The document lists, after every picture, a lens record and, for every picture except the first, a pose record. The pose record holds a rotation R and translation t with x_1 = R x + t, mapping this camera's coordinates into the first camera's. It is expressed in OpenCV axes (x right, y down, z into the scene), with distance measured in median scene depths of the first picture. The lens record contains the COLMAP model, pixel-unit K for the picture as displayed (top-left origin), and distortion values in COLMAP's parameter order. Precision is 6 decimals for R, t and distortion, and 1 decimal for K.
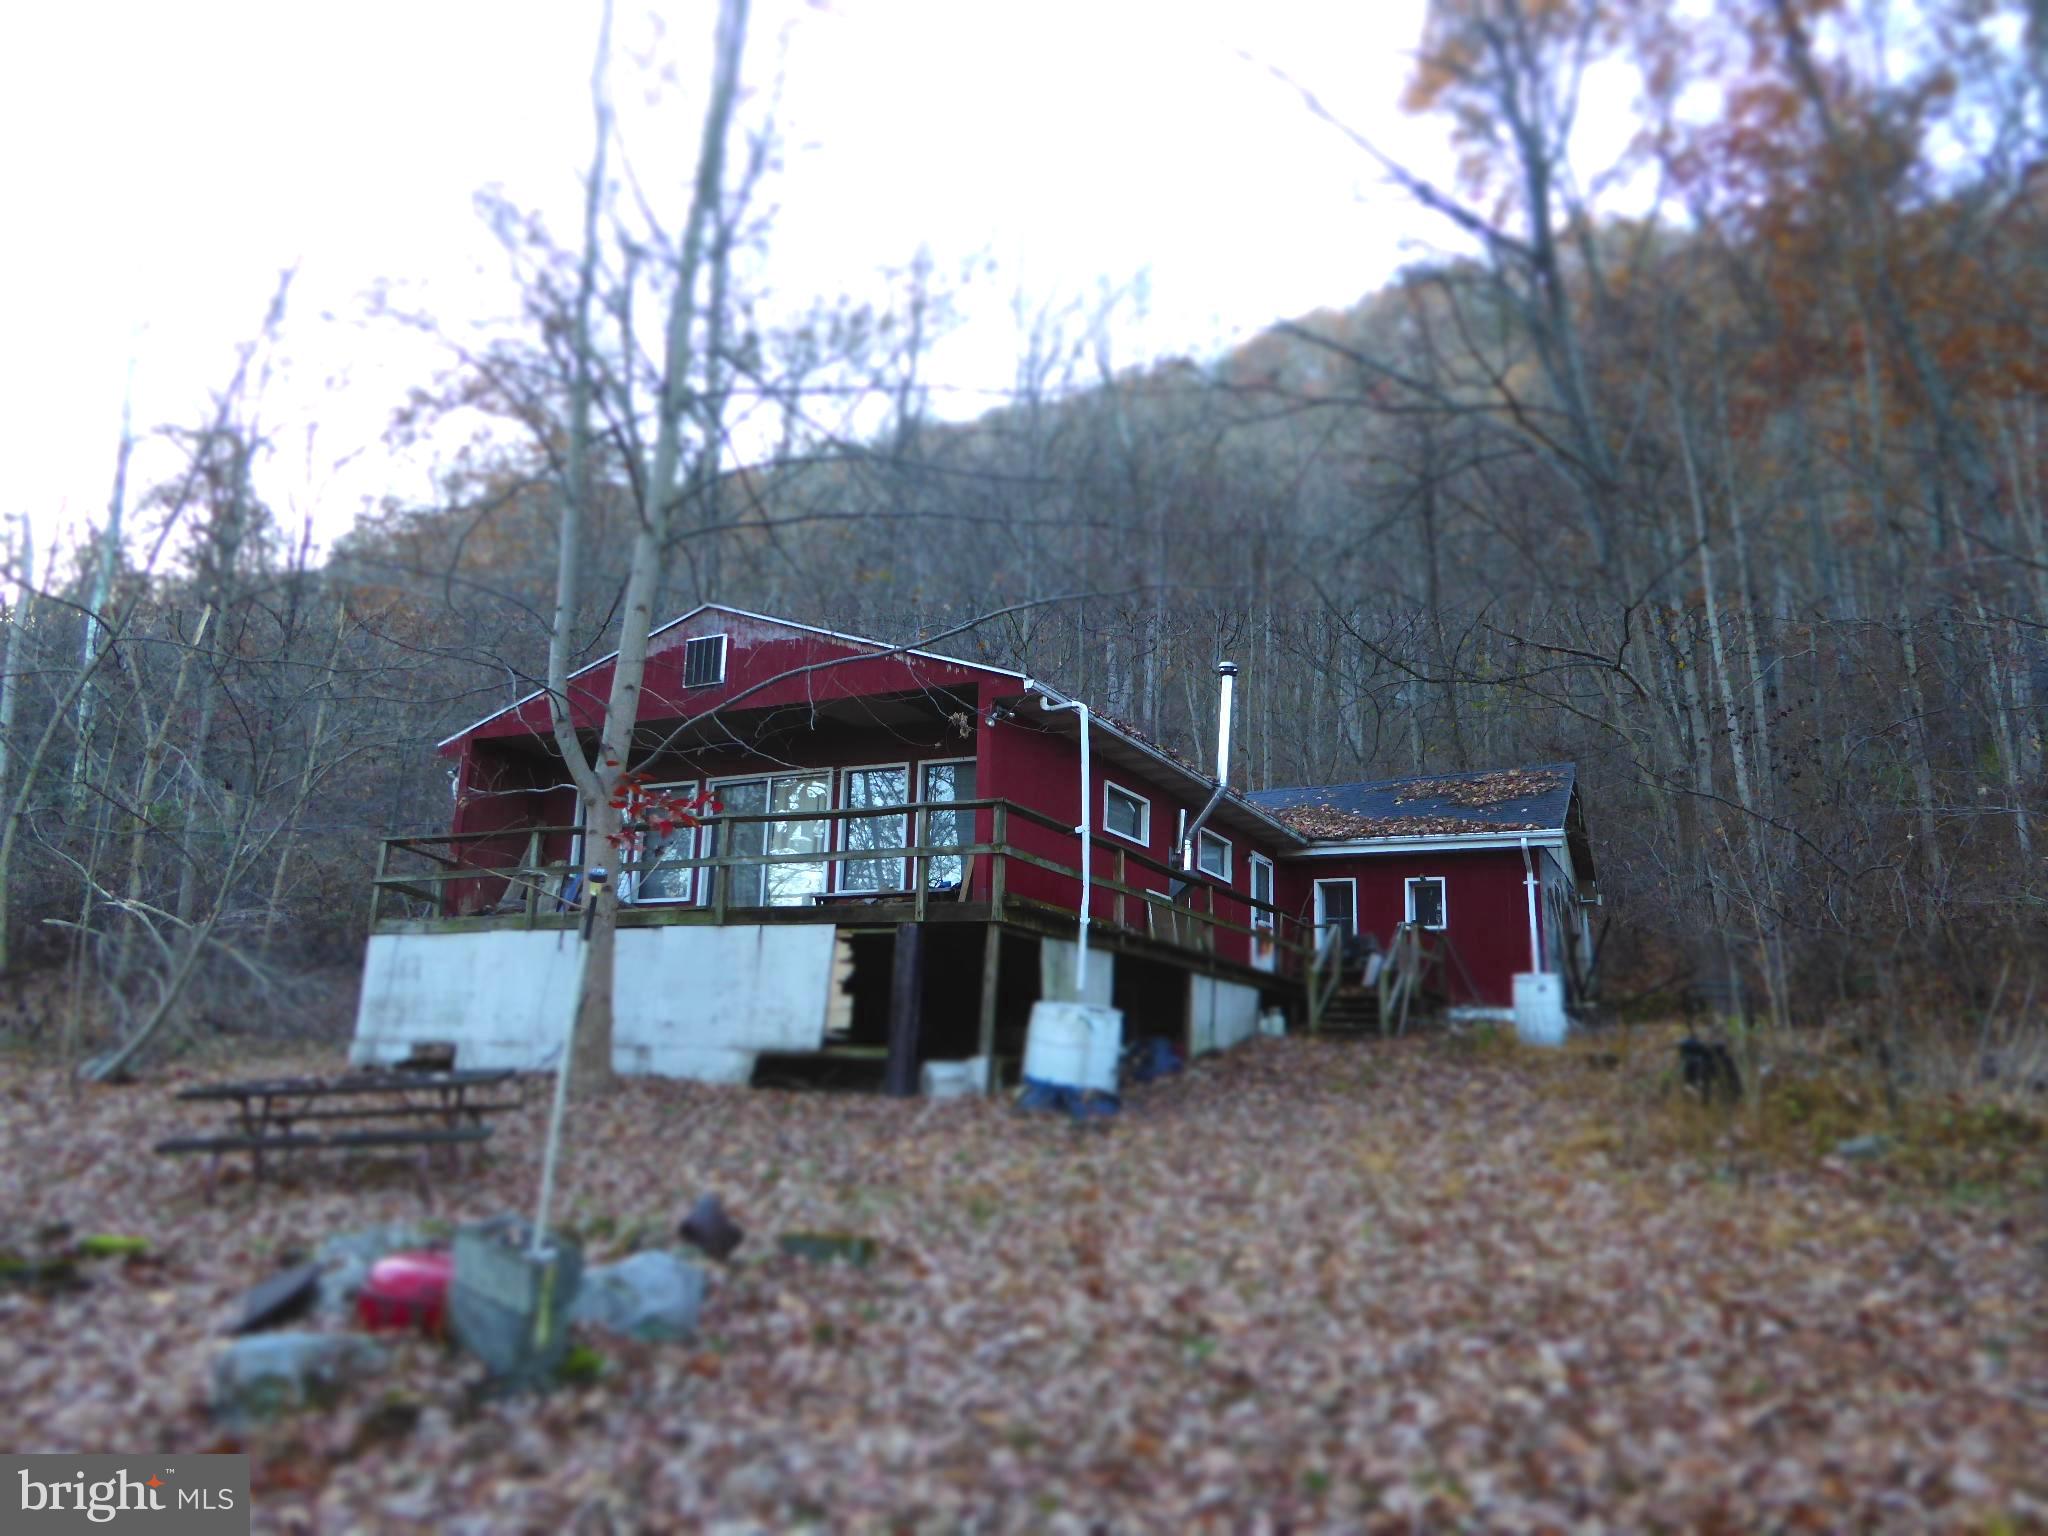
lens RADIAL K [[1466.6, 0, 1024.0], [0, 1466.6, 768.0], [0, 0, 1]] dist [-0.025394, 0.000004]
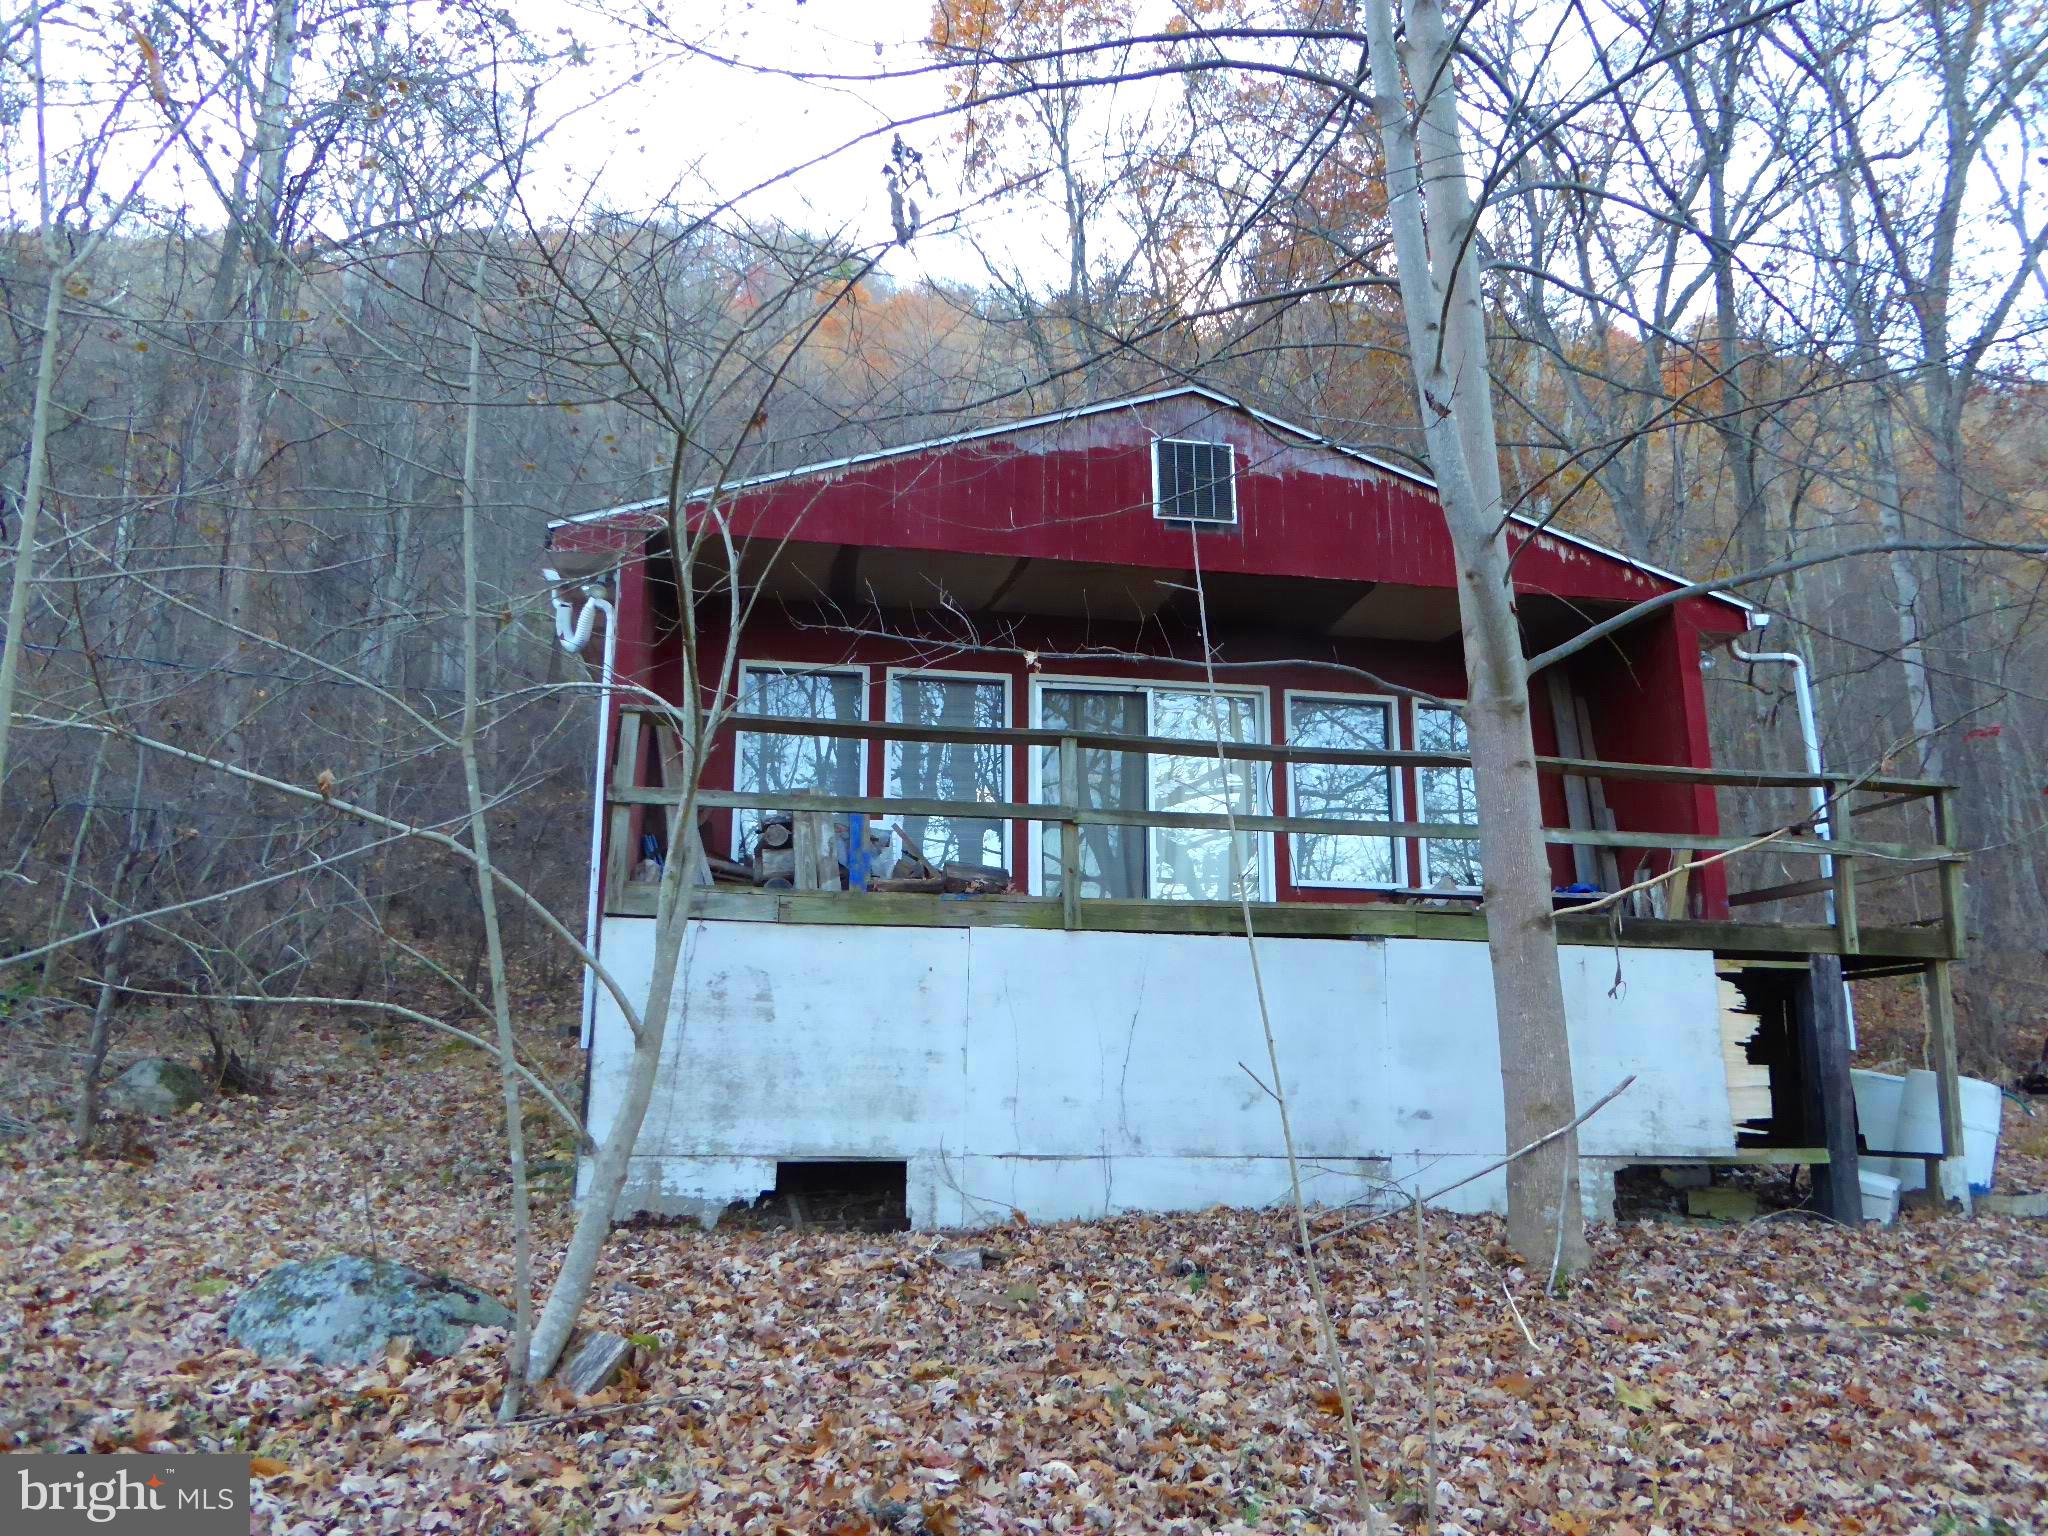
lens RADIAL K [[1334.7, 0, 1040.2], [0, 1334.7, 841.3], [0, 0, 1]] dist [-0.025664, 0.000984]
pose [[0.806068, 0.075413, 0.586998, -0.568305], [-0.115523, 0.992818, 0.031086, 0.061830], [-0.580438, -0.092869, 0.808991, 0.582338]]
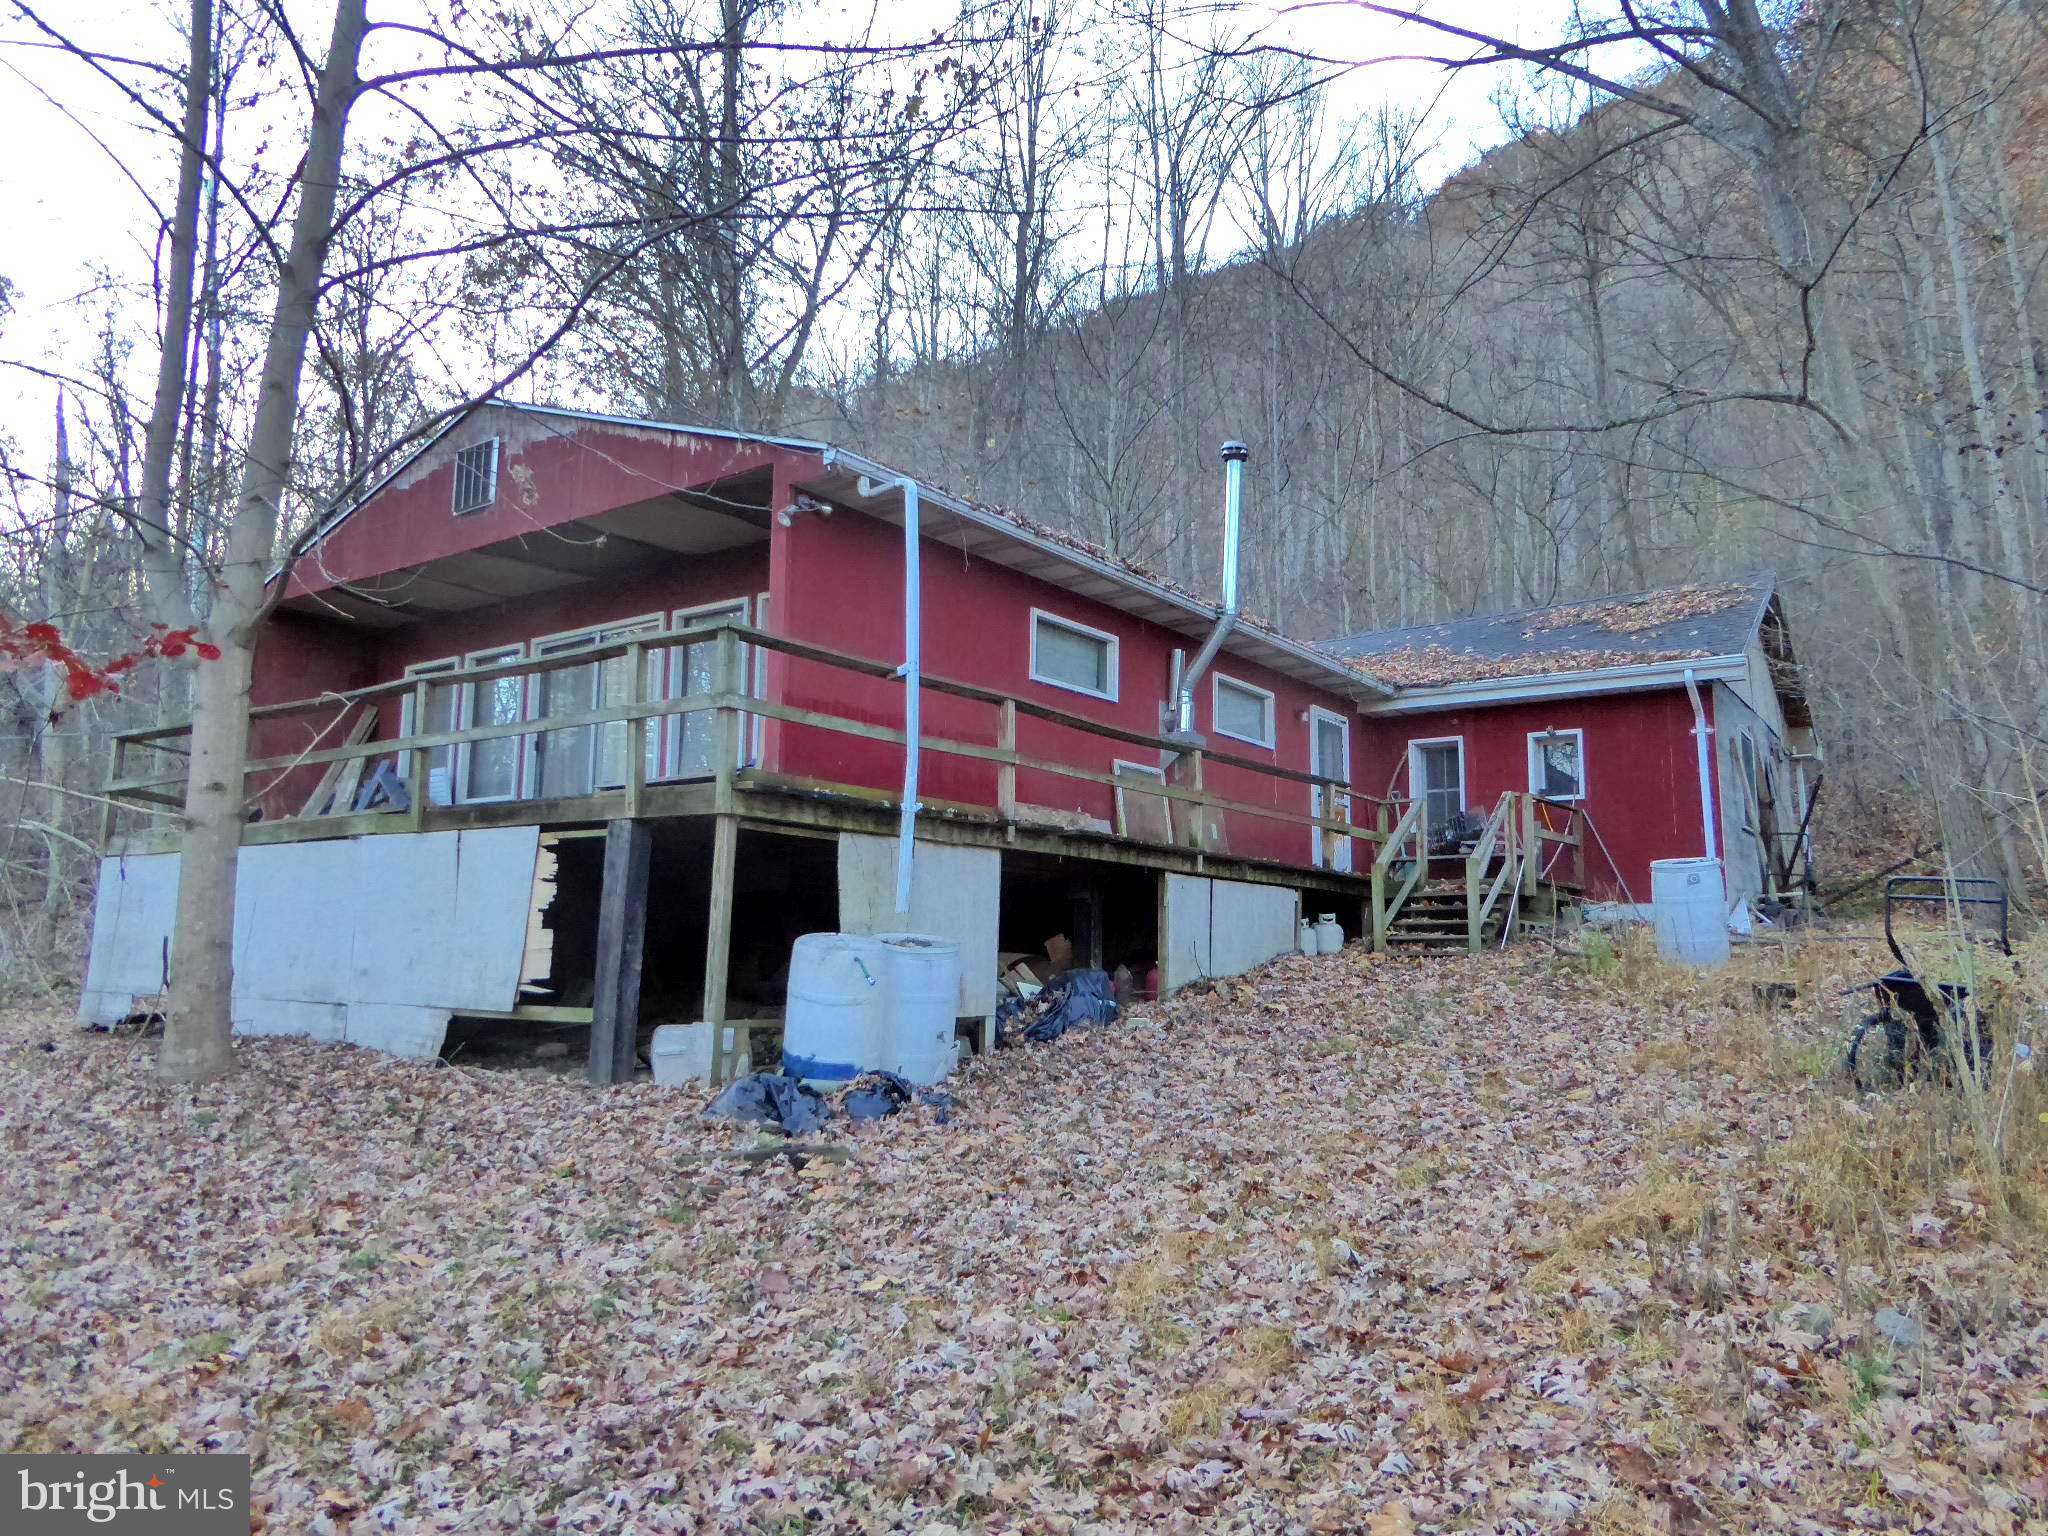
lens RADIAL K [[1466.6, 0, 1024.0], [0, 1466.6, 768.0], [0, 0, 1]] dist [-0.025394, 0.000004]
pose [[0.987088, -0.040620, -0.154944, 0.162373], [0.052134, 0.996114, 0.070986, 0.035651], [0.151459, -0.078147, 0.985370, 0.300937]]
